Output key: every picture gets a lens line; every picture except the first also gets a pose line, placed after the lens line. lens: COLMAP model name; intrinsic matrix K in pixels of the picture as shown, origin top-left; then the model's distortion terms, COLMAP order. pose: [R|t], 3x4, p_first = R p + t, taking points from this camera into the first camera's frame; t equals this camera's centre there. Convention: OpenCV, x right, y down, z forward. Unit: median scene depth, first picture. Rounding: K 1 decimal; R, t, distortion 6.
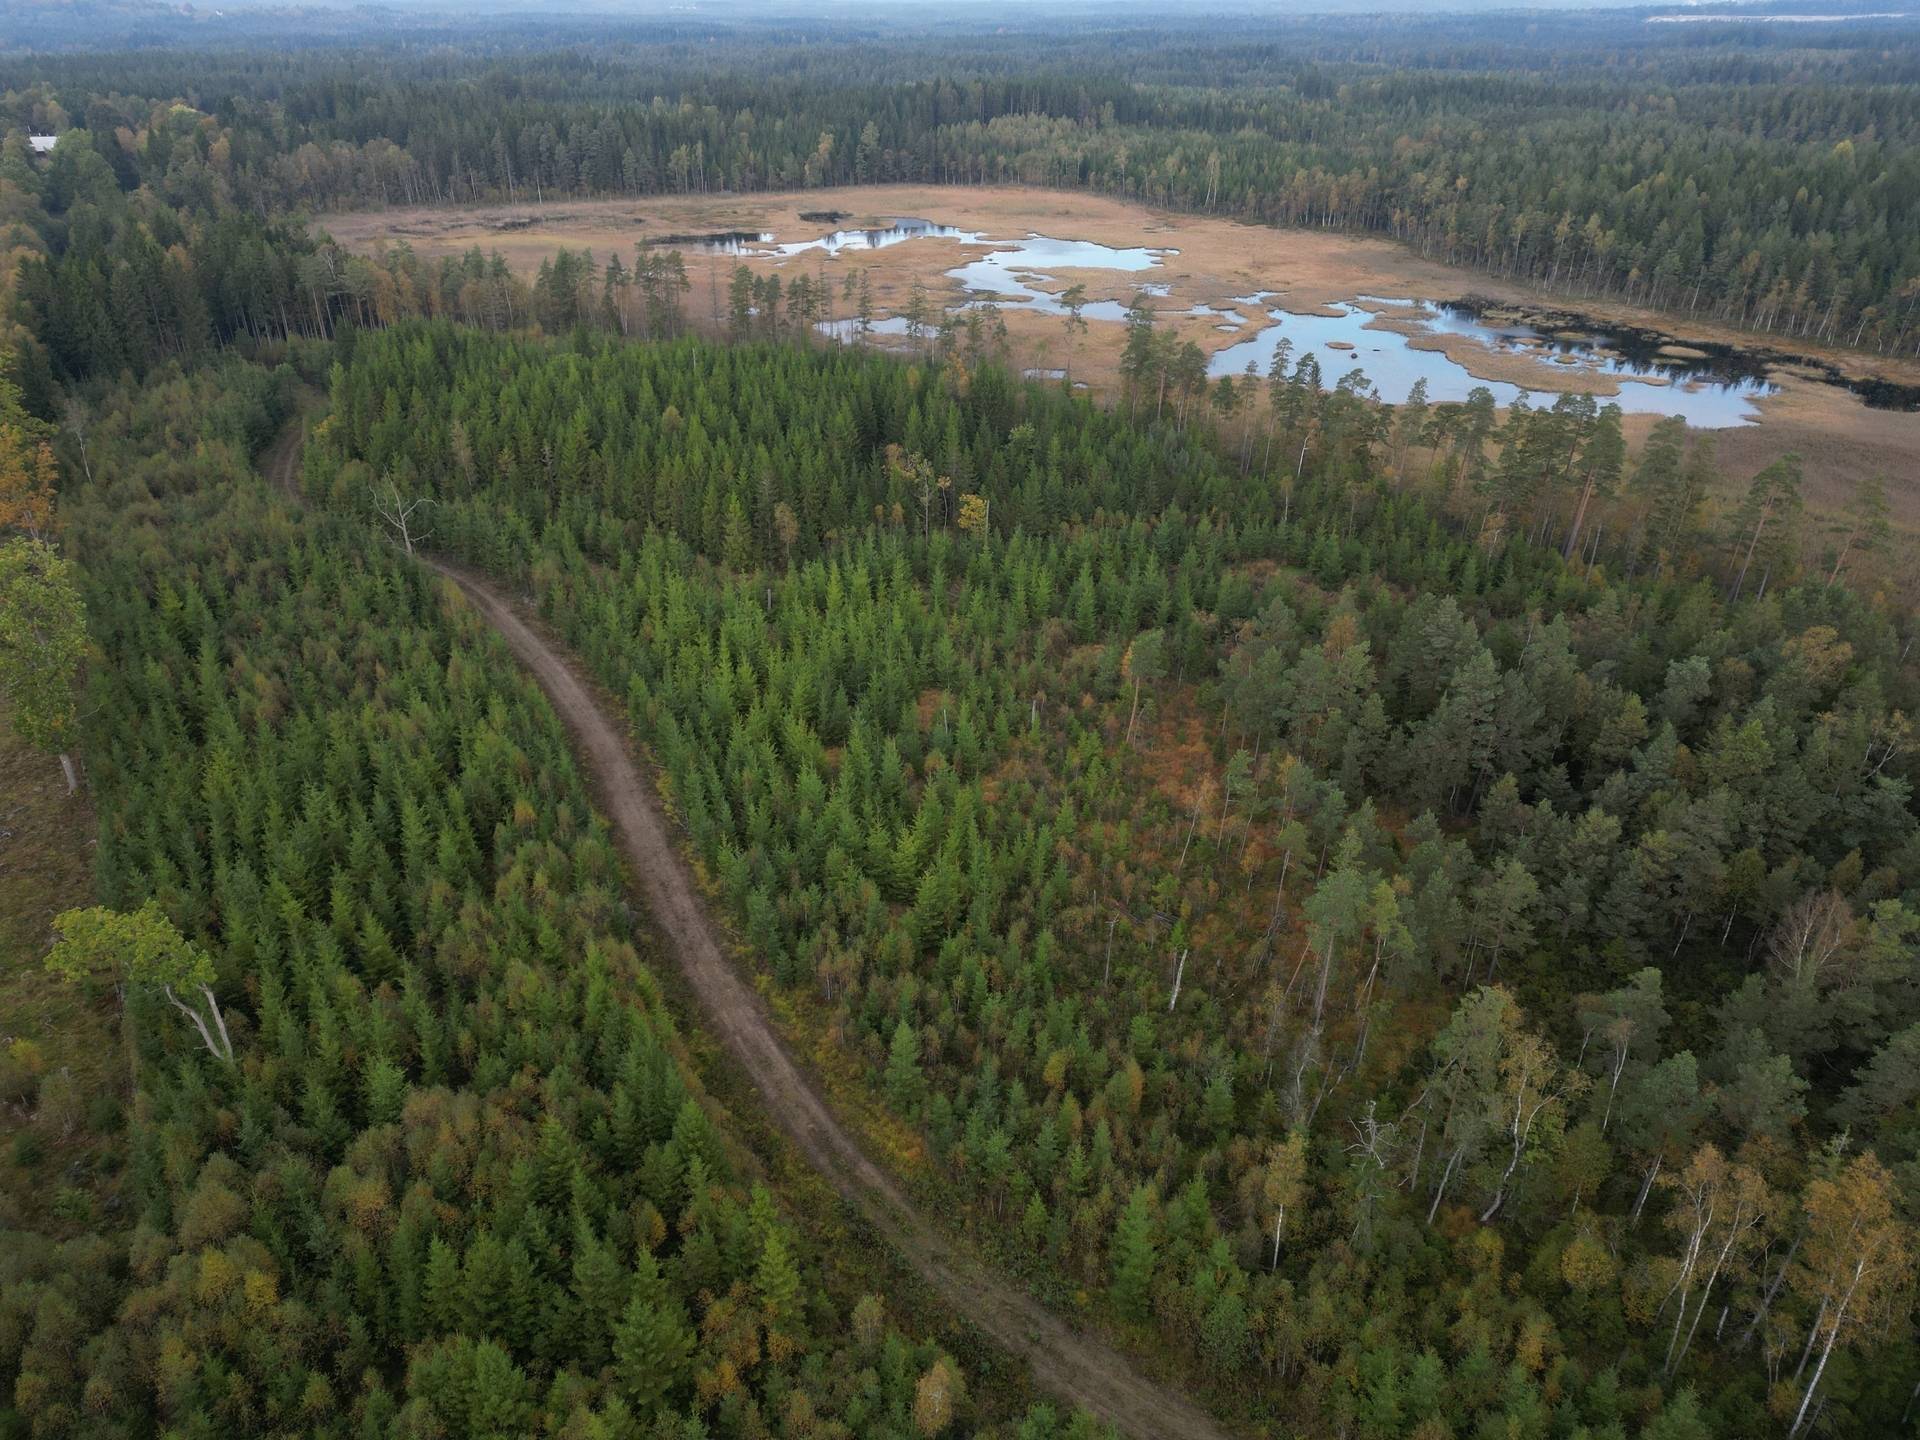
lens RADIAL K [[1338.1, 0, 958.5], [0, 1338.1, 721.8], [0, 0, 1]] dist [0.042866, -0.034147]
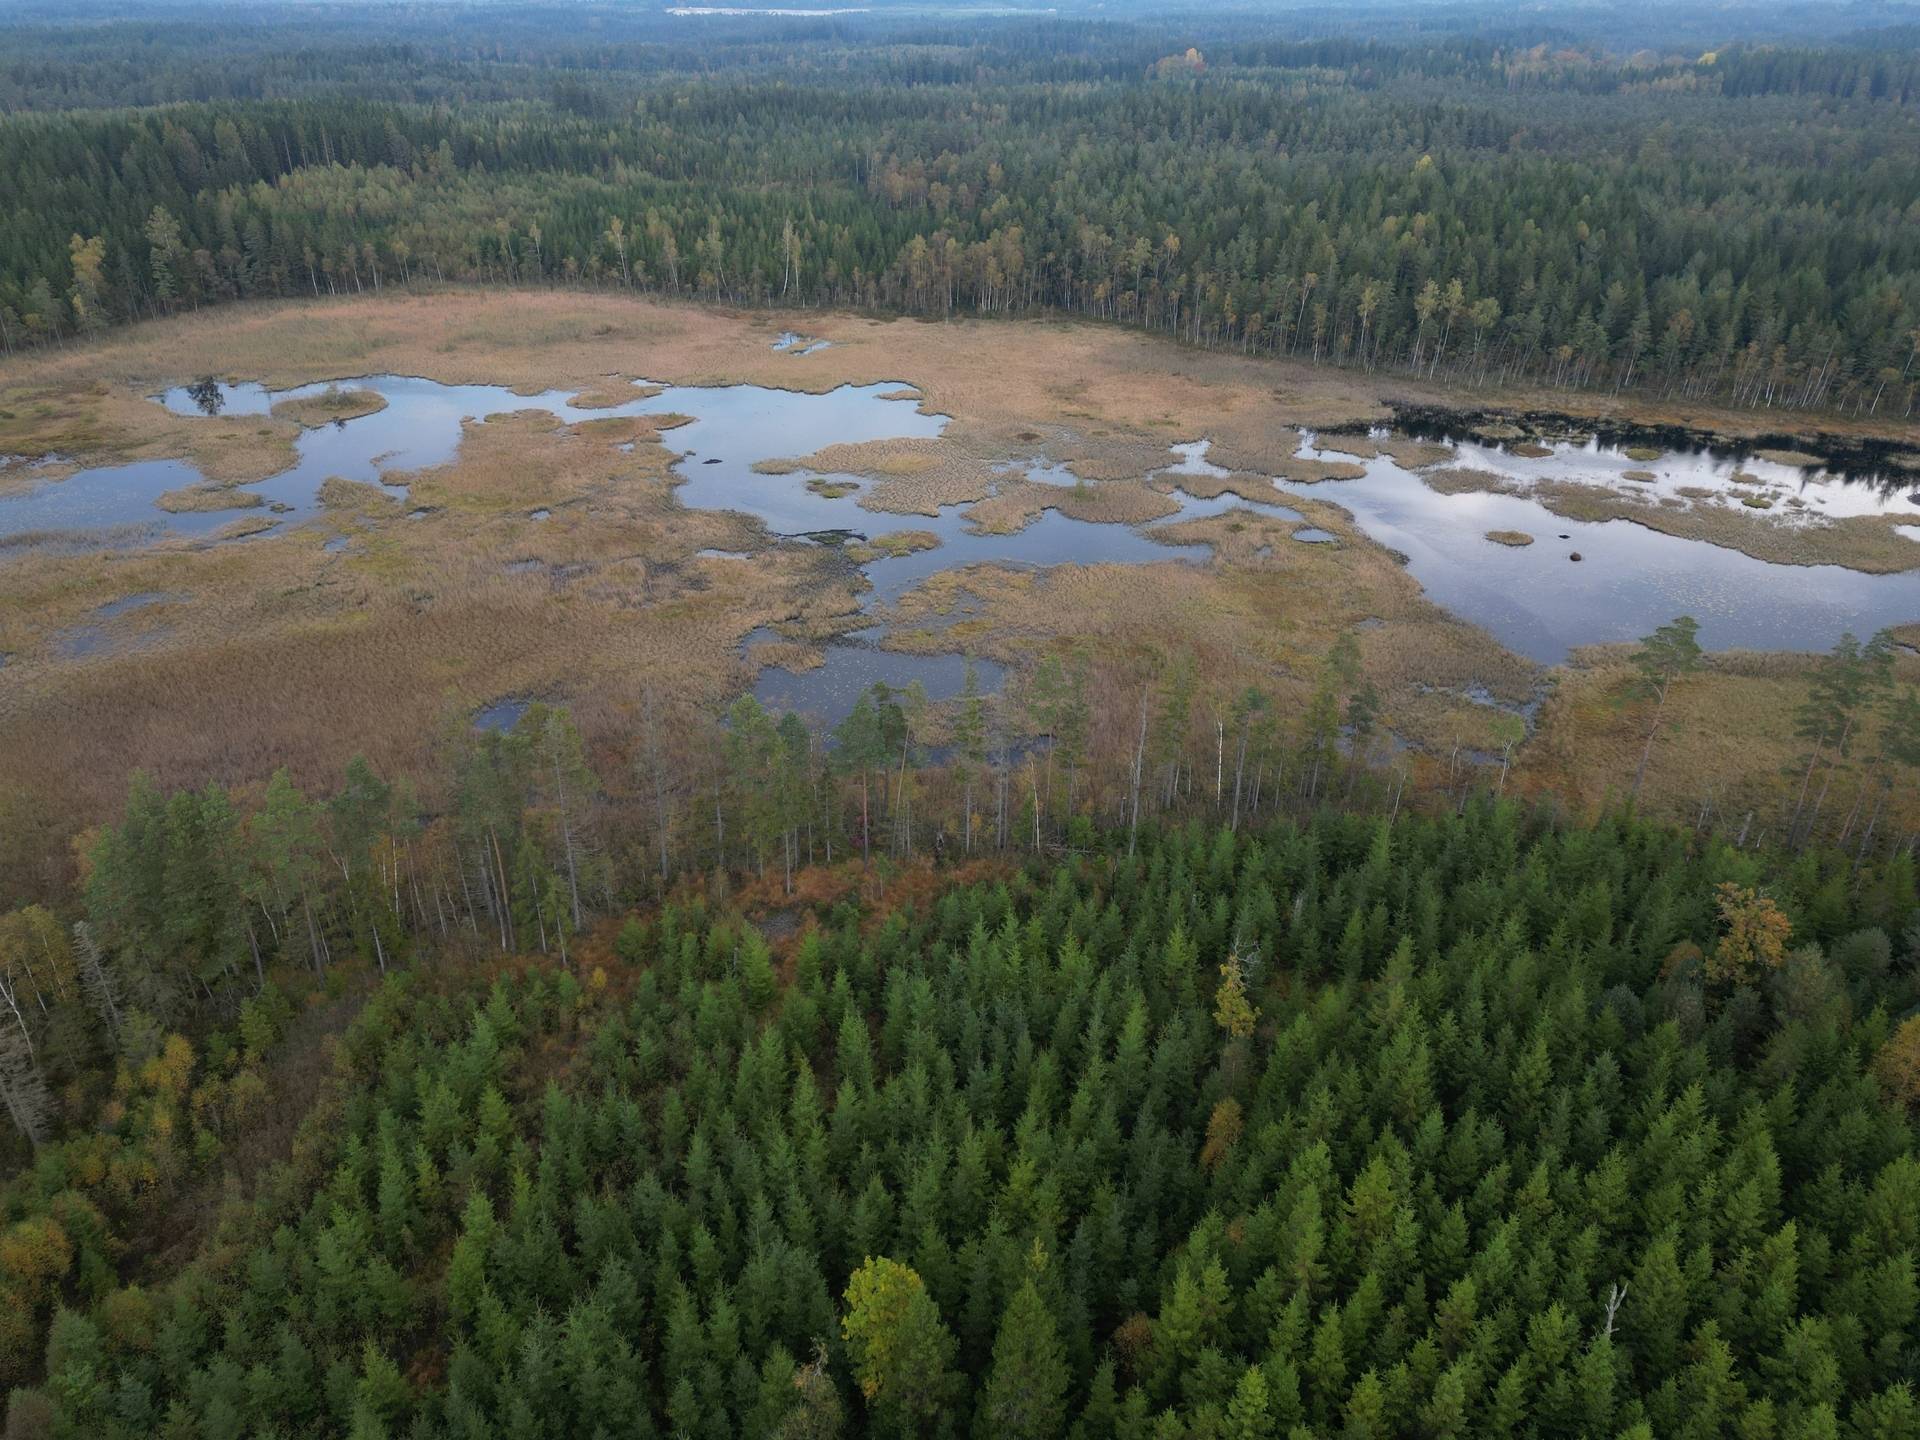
lens RADIAL K [[1338.1, 0, 961.5], [0, 1338.1, 721.9], [0, 0, 1]] dist [0.042866, -0.034147]
pose [[0.782366, -0.293380, 0.549392, -0.179245], [0.288725, 0.952440, 0.097450, -0.192092], [-0.551853, 0.082382, 0.829862, 0.346965]]
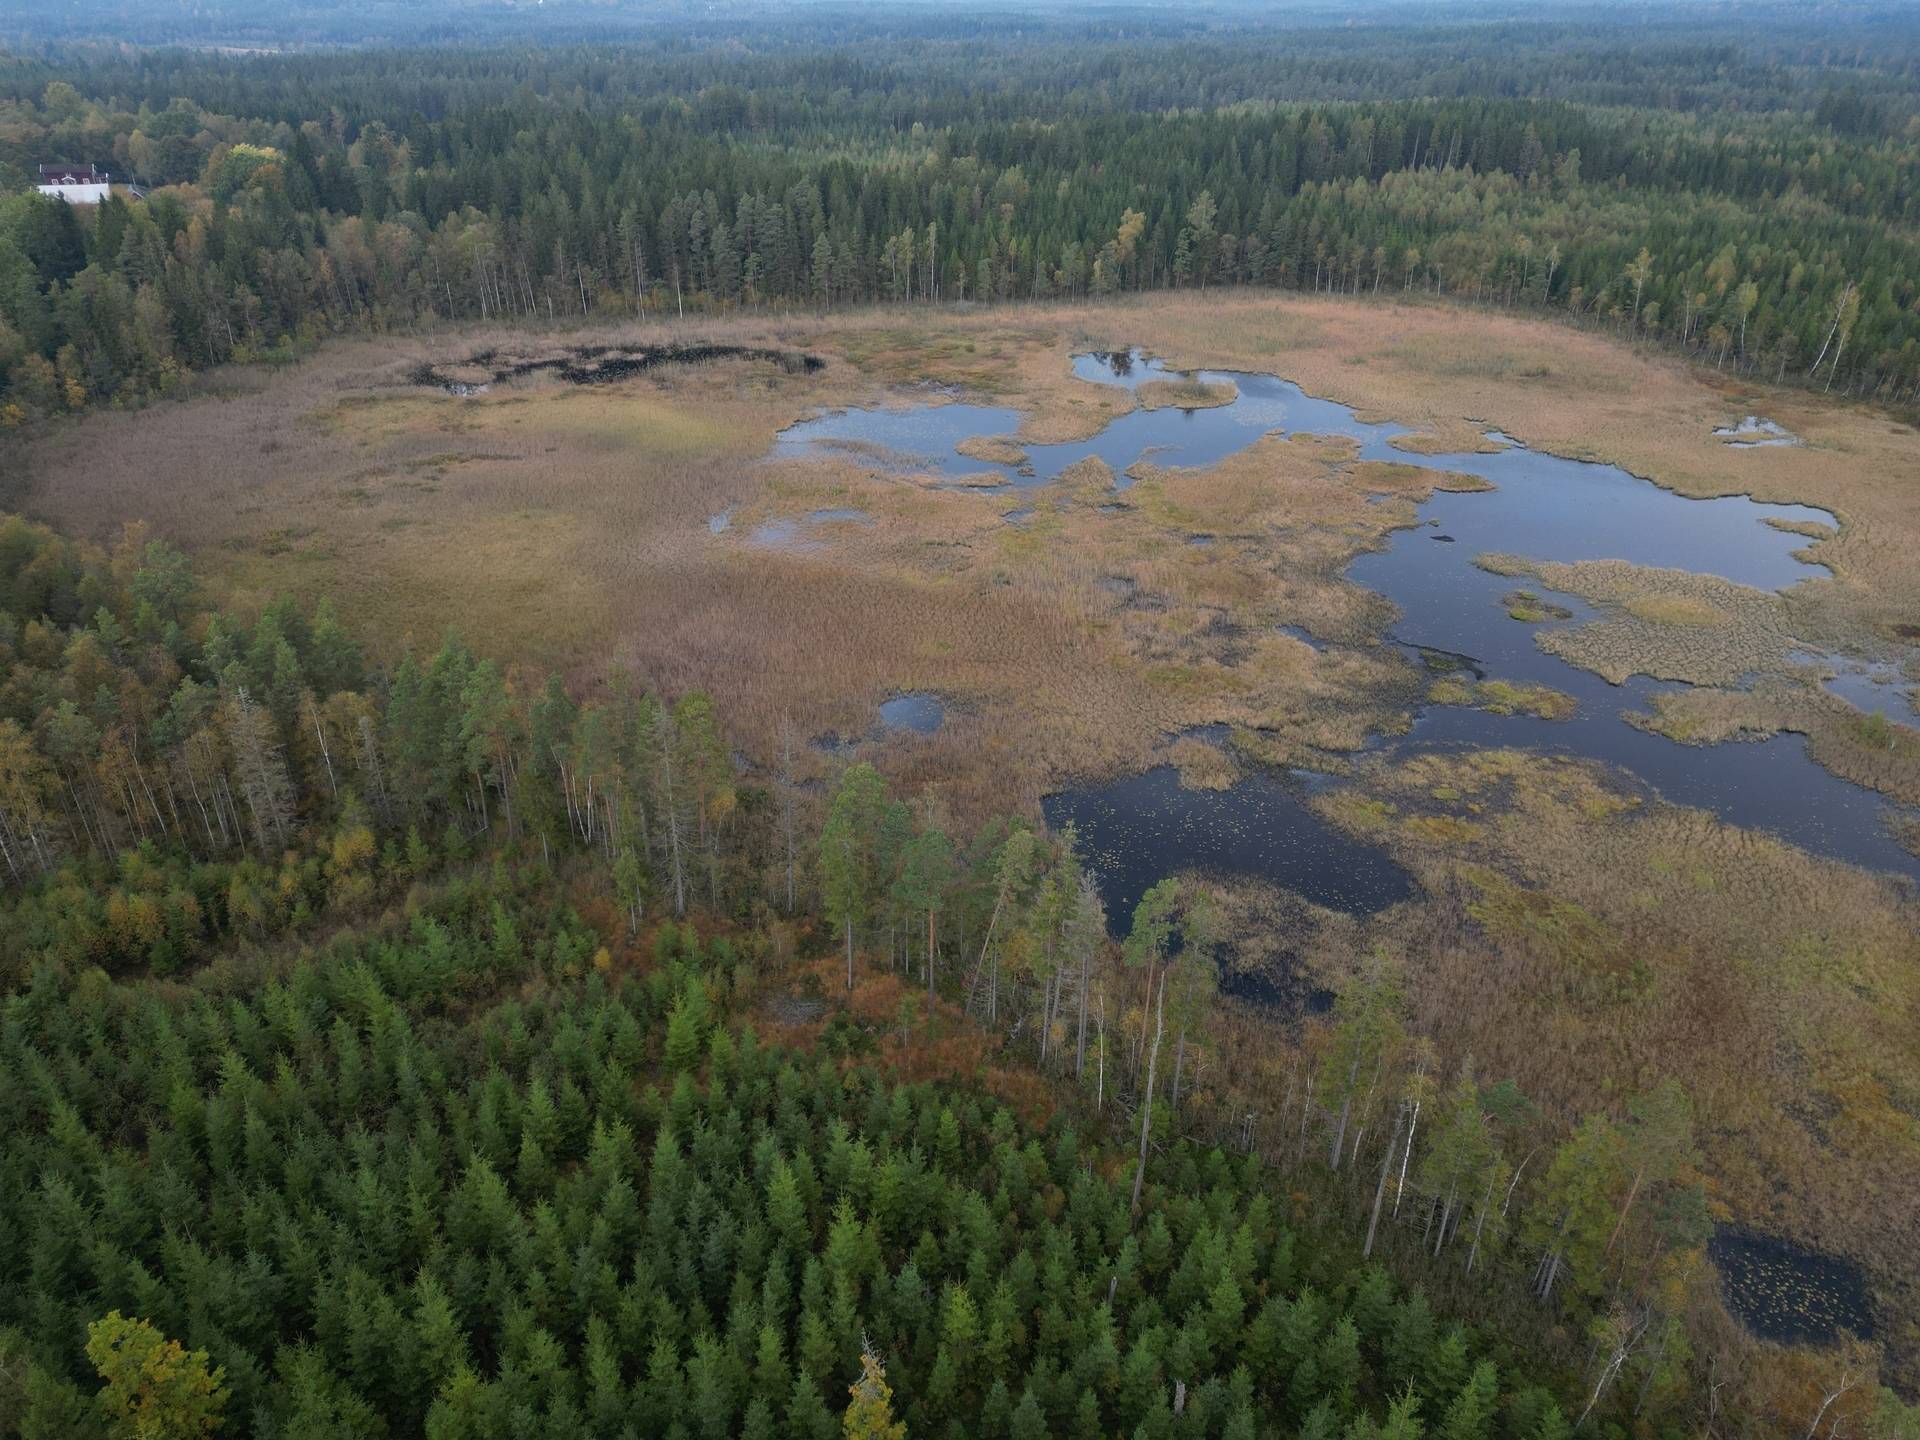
lens RADIAL K [[1338.1, 0, 948.9], [0, 1338.1, 713.6], [0, 0, 1]] dist [0.042866, -0.034147]
pose [[0.976718, 0.100457, -0.189554, -0.038210], [-0.099859, 0.994920, 0.012732, -0.196490], [0.189871, 0.006493, 0.981788, 0.355773]]
